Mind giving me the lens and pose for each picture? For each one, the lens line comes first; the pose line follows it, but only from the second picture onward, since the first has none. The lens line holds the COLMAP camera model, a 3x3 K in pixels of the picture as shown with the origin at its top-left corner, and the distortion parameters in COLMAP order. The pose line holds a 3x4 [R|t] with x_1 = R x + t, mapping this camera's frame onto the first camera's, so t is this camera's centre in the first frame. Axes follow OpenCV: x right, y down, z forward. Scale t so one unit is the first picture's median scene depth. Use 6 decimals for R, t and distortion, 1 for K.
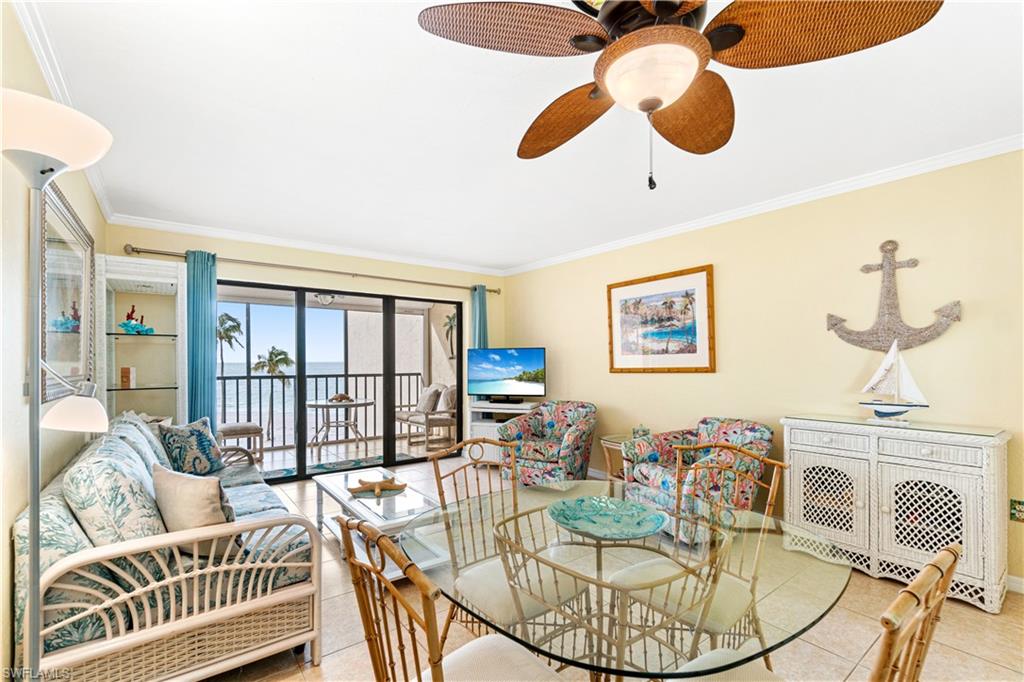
lens RADIAL K [[446.3, 0, 503.4], [0, 446.3, 355.0], [0, 0, 1]] dist [0.000114, -0.000162]
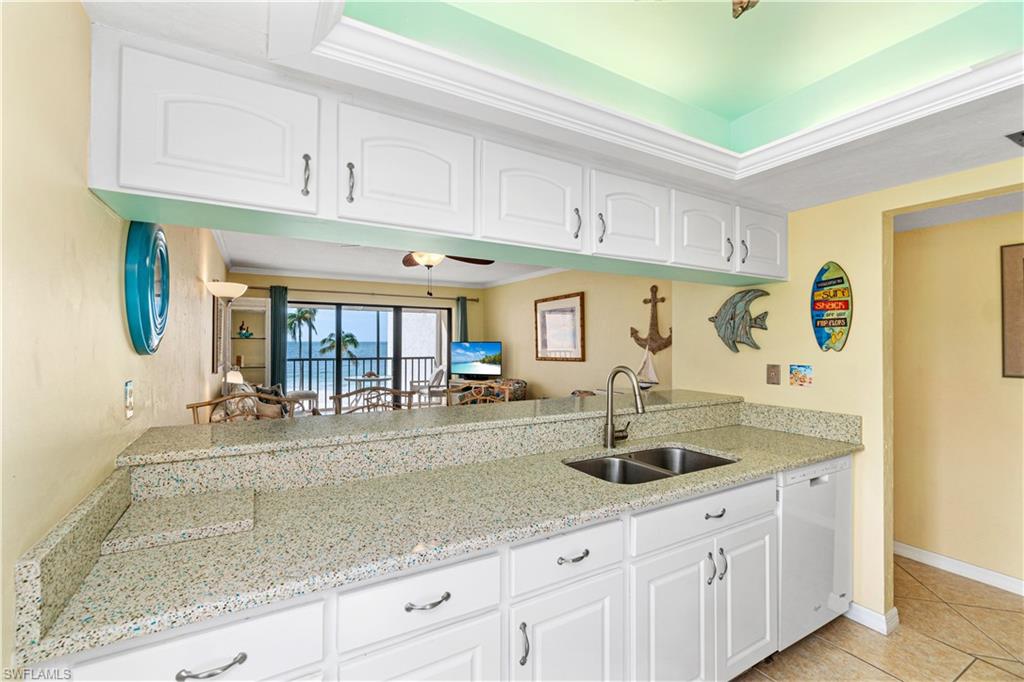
lens RADIAL K [[436.0, 0, 502.1], [0, 436.0, 326.6], [0, 0, 1]] dist [0.001078, 0.000335]
pose [[0.991432, 0.001188, -0.130615, 0.293289], [-0.004012, 0.999764, -0.021361, -0.036452], [0.130559, 0.021702, 0.991203, -0.409414]]
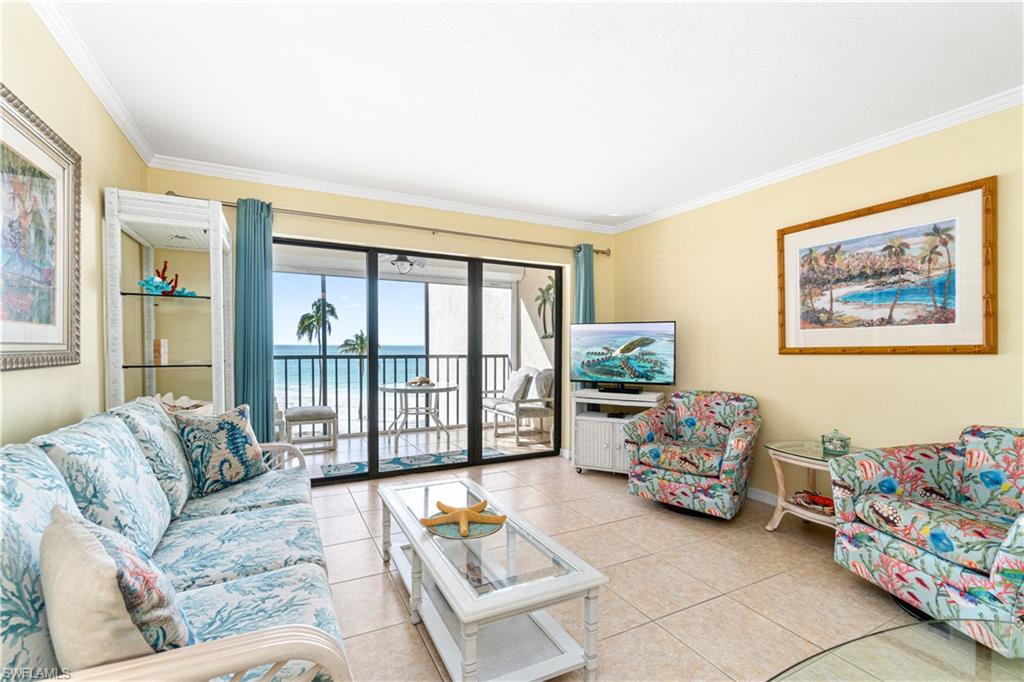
lens RADIAL K [[434.1, 0, 512.4], [0, 434.1, 352.0], [0, 0, 1]] dist [-0.014378, -0.000025]
pose [[0.988261, 0.008889, -0.152516, -0.071927], [-0.004954, 0.999645, 0.026167, 0.019382], [0.152694, -0.025104, 0.987955, 0.238197]]
